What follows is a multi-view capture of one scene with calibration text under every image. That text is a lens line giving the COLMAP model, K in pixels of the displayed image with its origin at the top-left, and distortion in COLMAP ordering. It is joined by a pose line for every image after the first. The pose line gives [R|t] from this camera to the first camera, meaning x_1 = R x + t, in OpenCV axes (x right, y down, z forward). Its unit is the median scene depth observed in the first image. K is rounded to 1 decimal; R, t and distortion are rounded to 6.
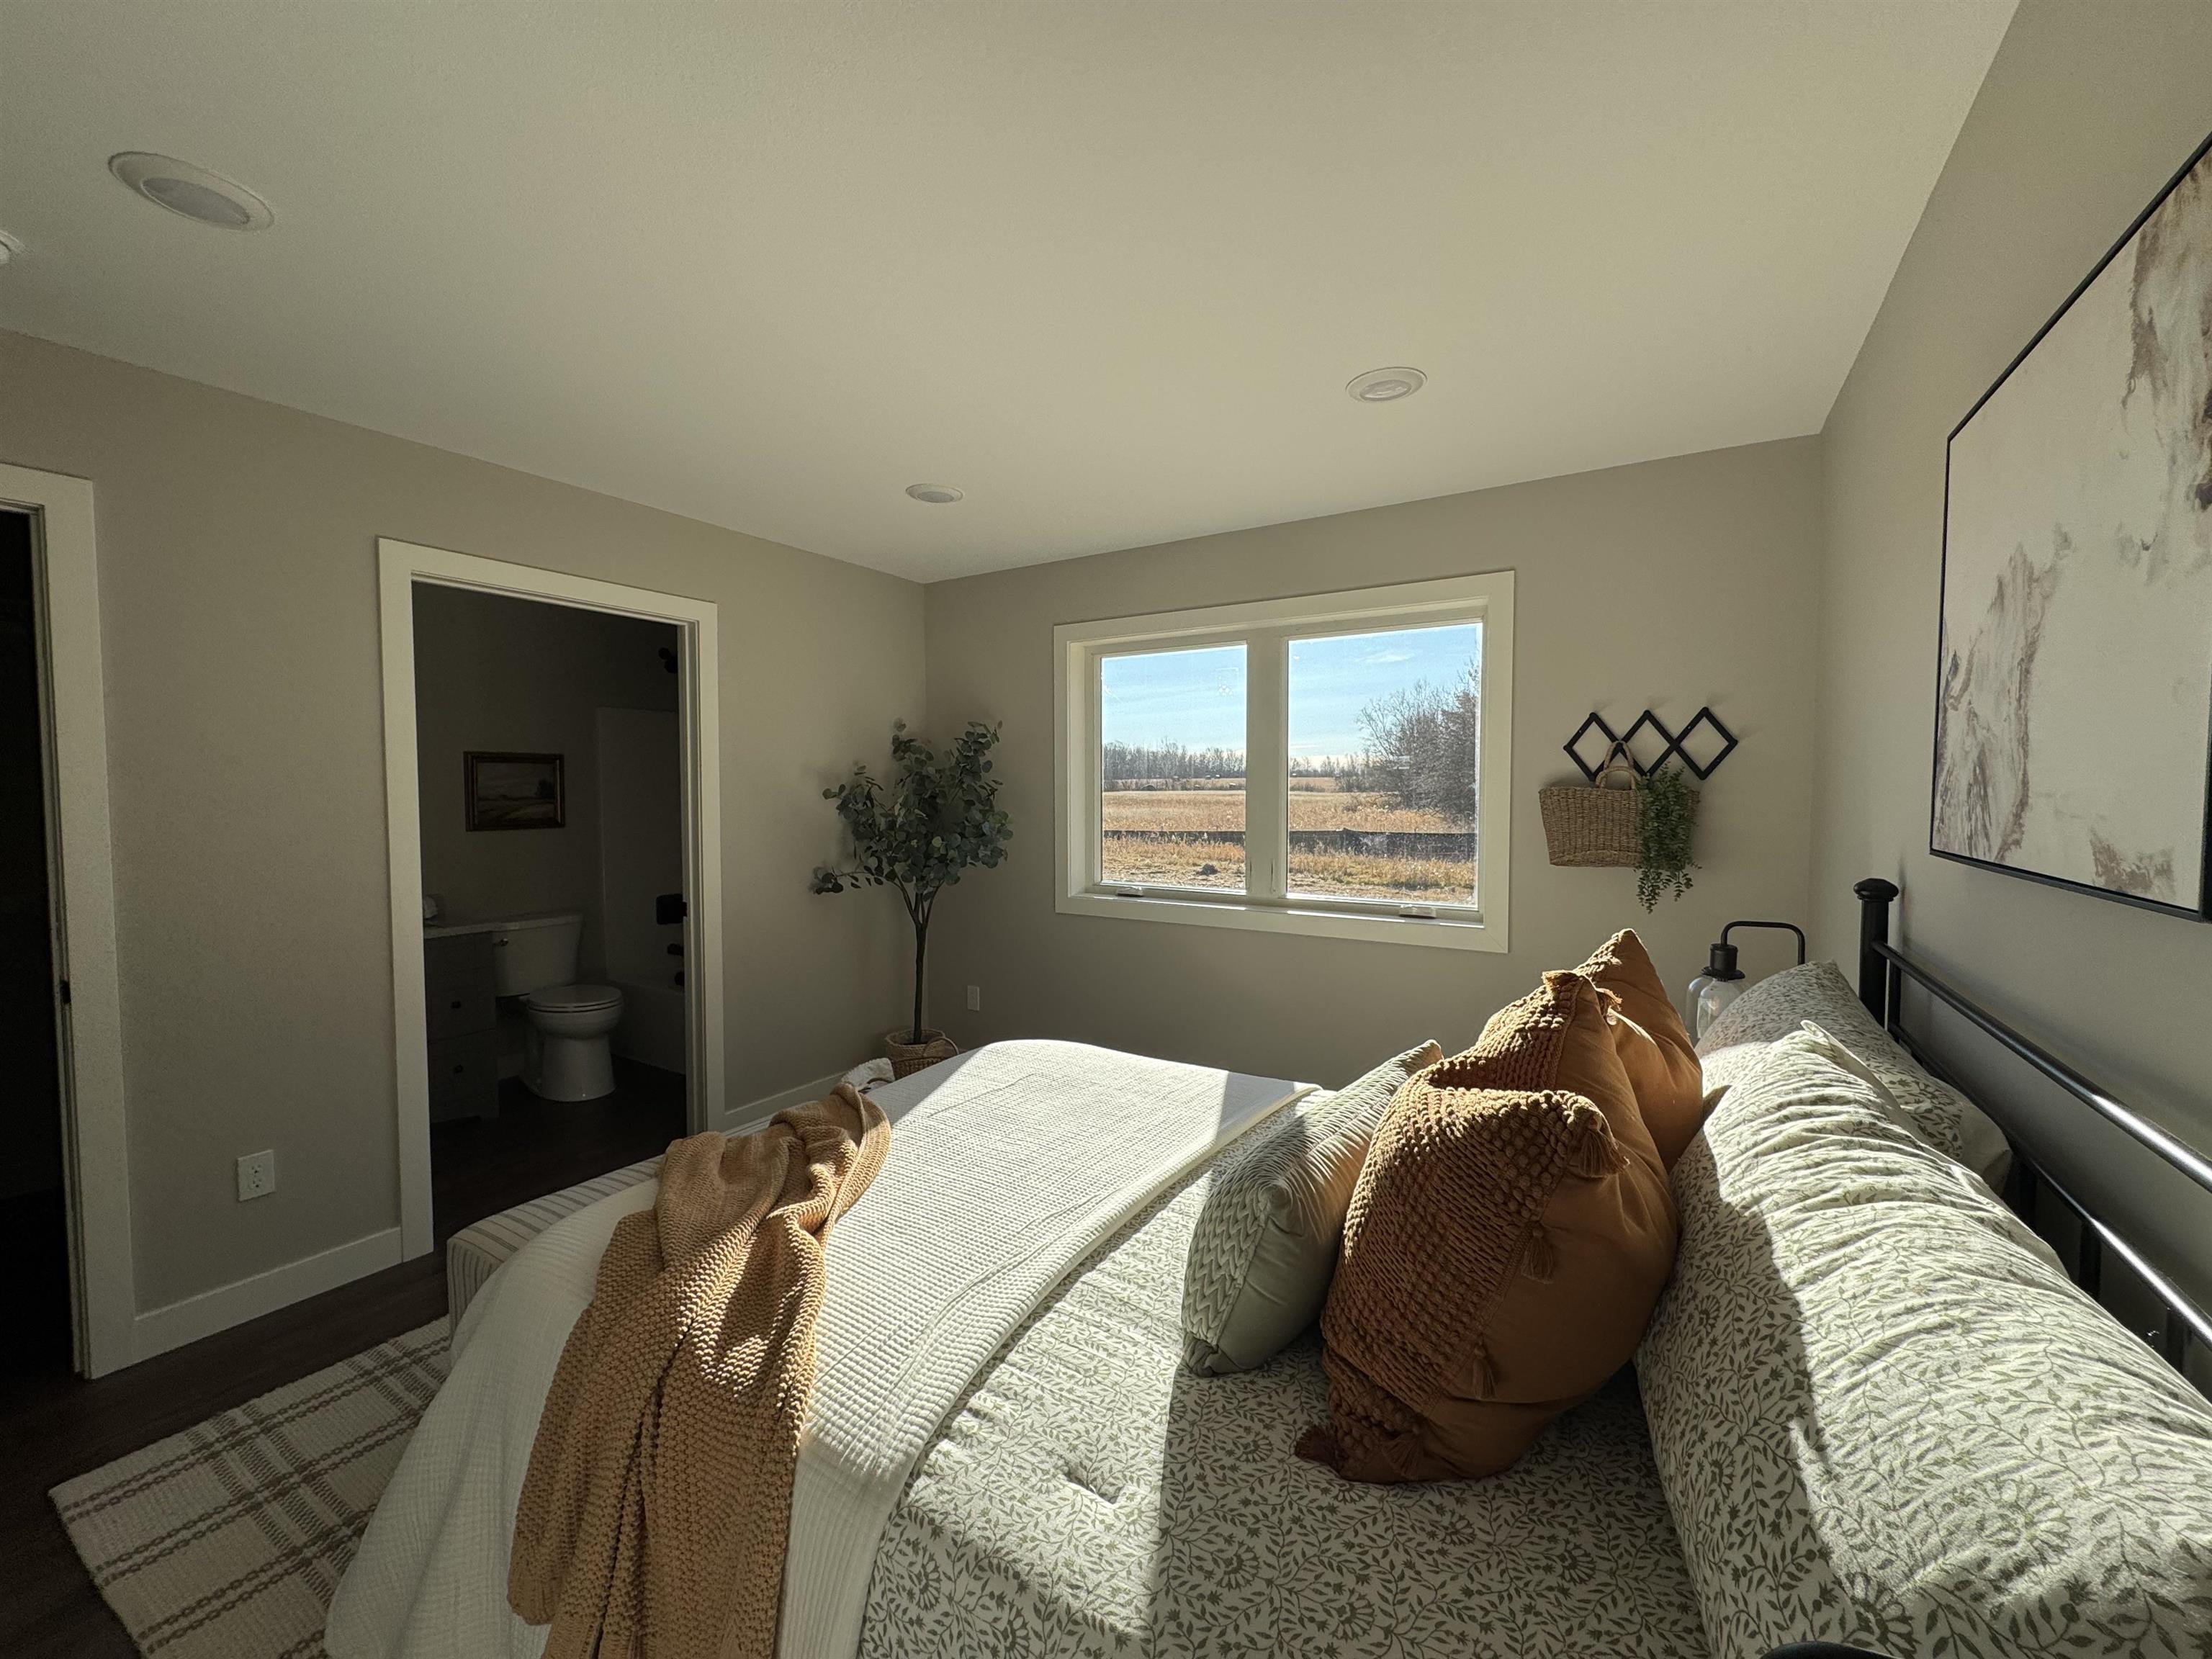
lens RADIAL K [[877.6, 0, 1101.0], [0, 877.6, 820.9], [0, 0, 1]] dist [-0.000826, -0.000112]
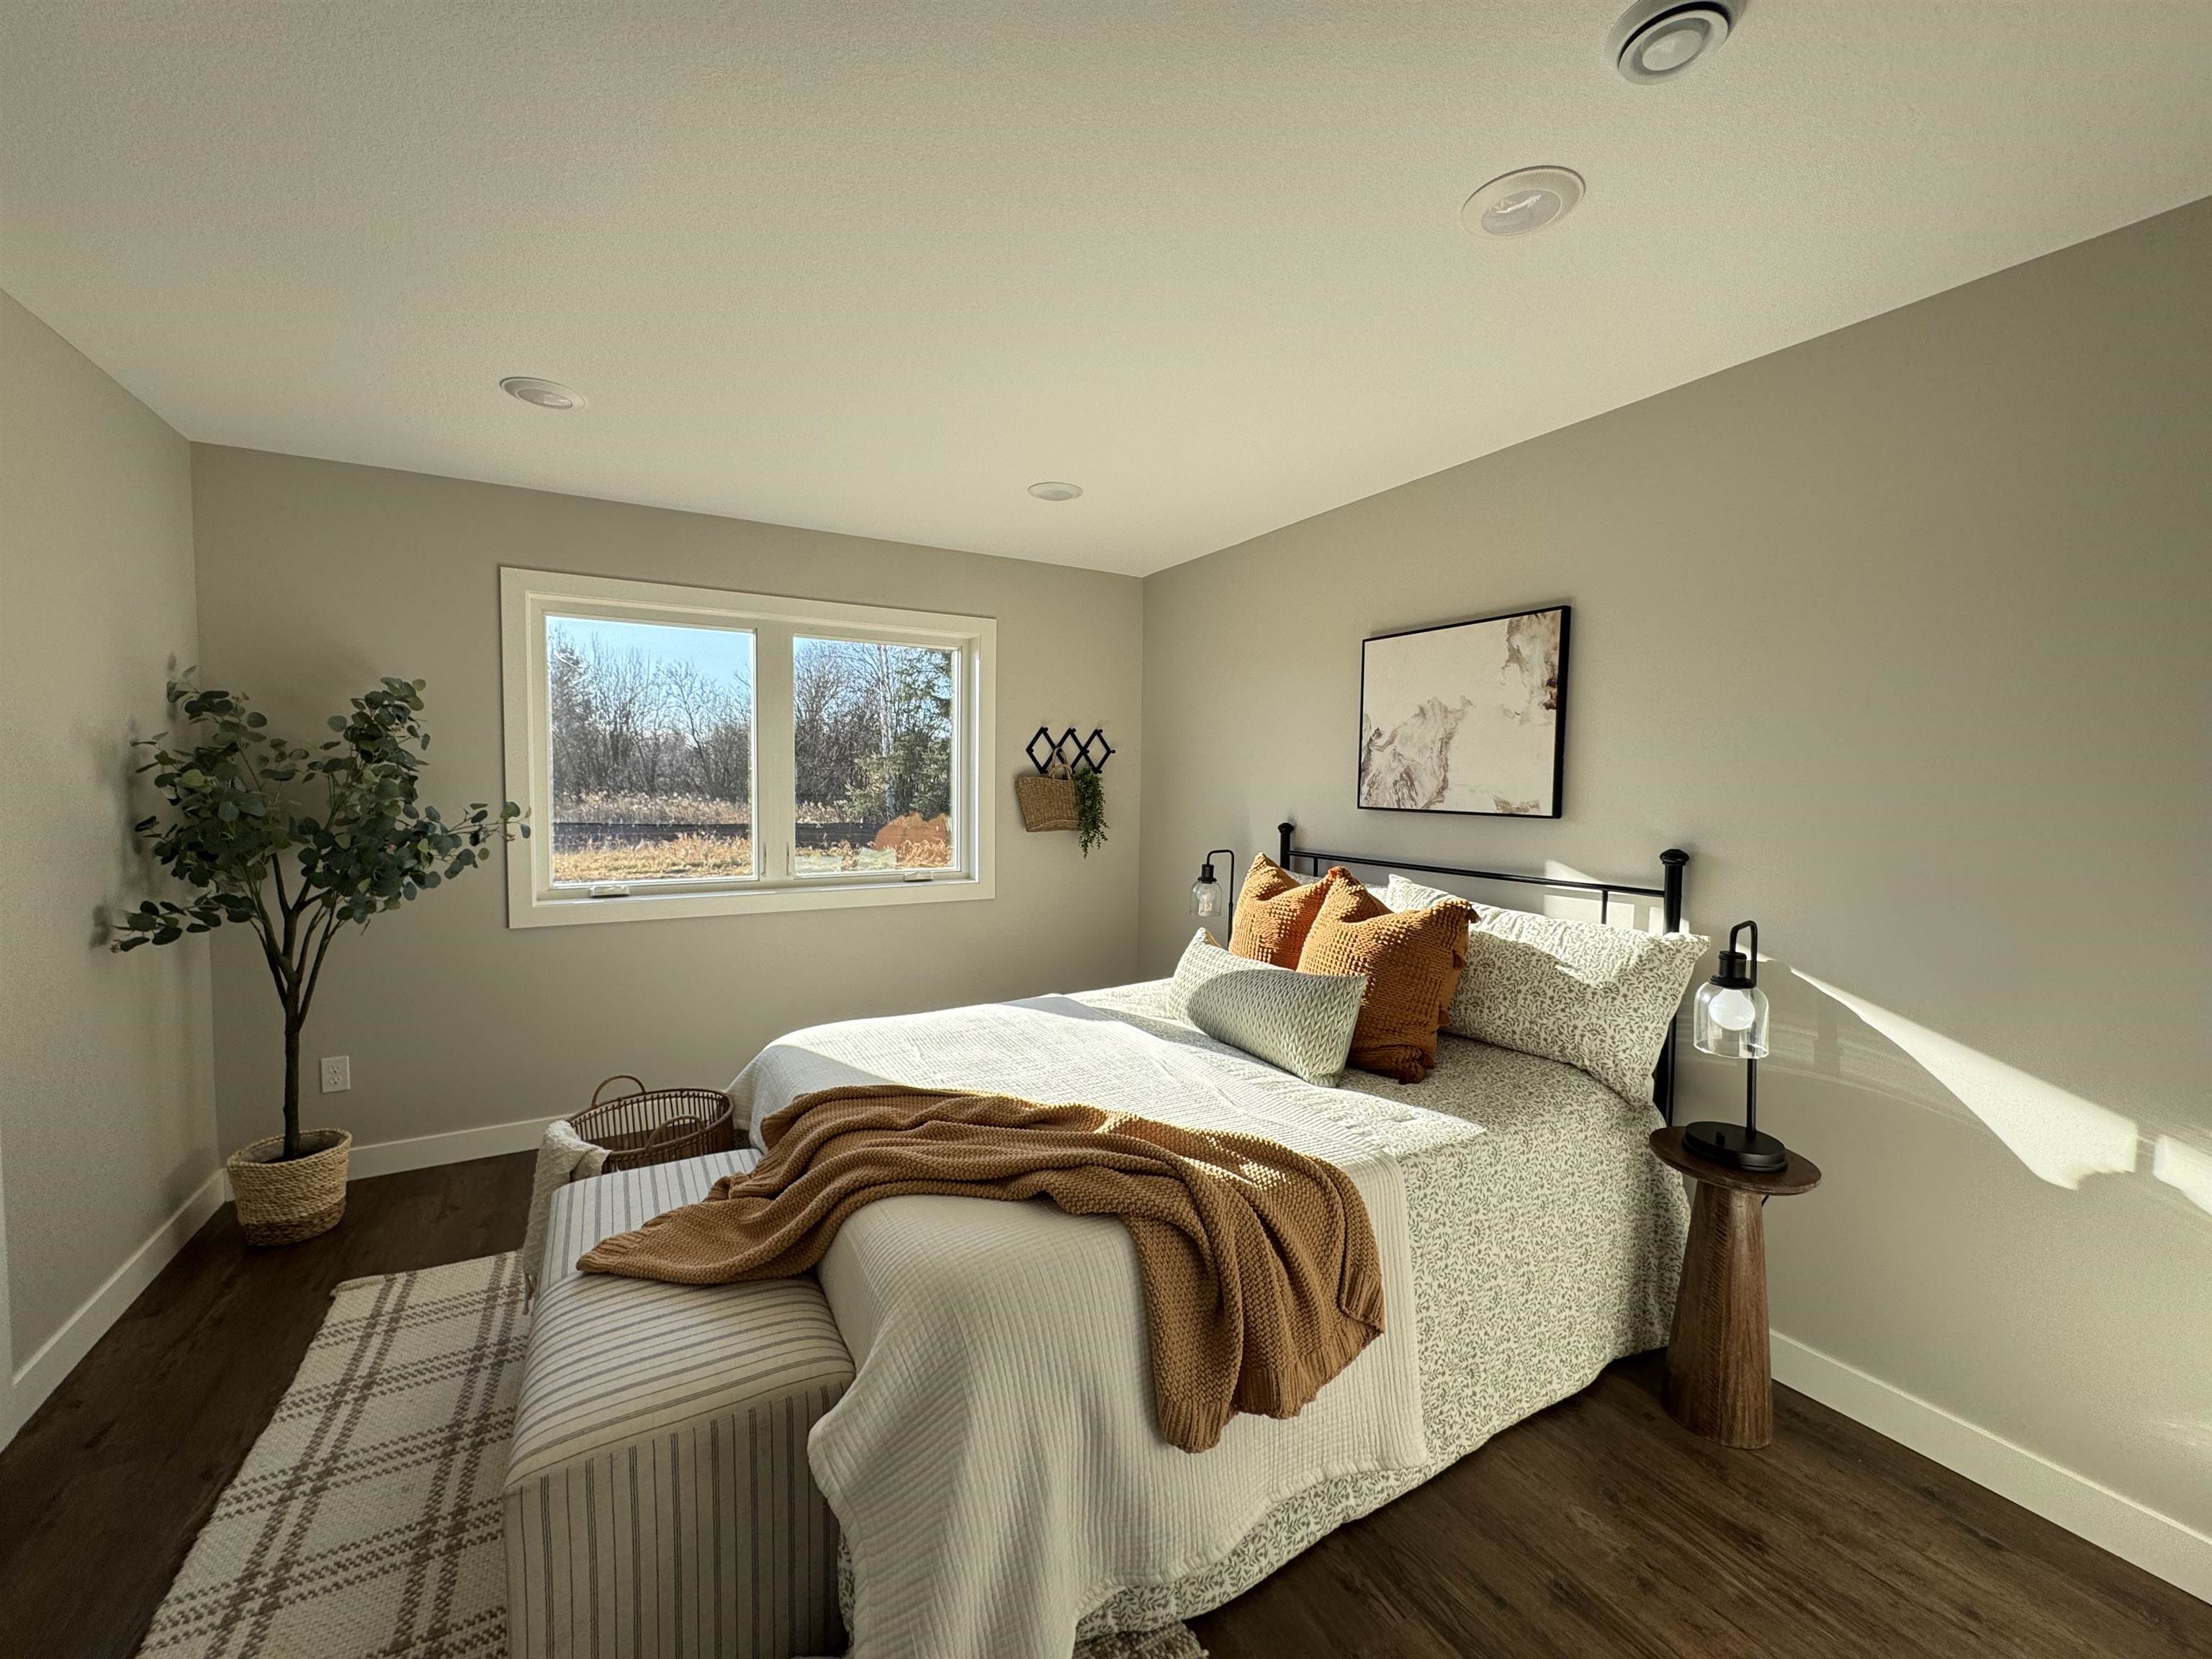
lens RADIAL K [[877.6, 0, 1101.0], [0, 877.6, 820.9], [0, 0, 1]] dist [-0.000826, -0.000112]
pose [[0.473659, -0.038076, 0.879885, -0.725761], [0.022732, 0.999261, 0.031004, -0.009173], [-0.880415, 0.005316, 0.474174, 0.218746]]
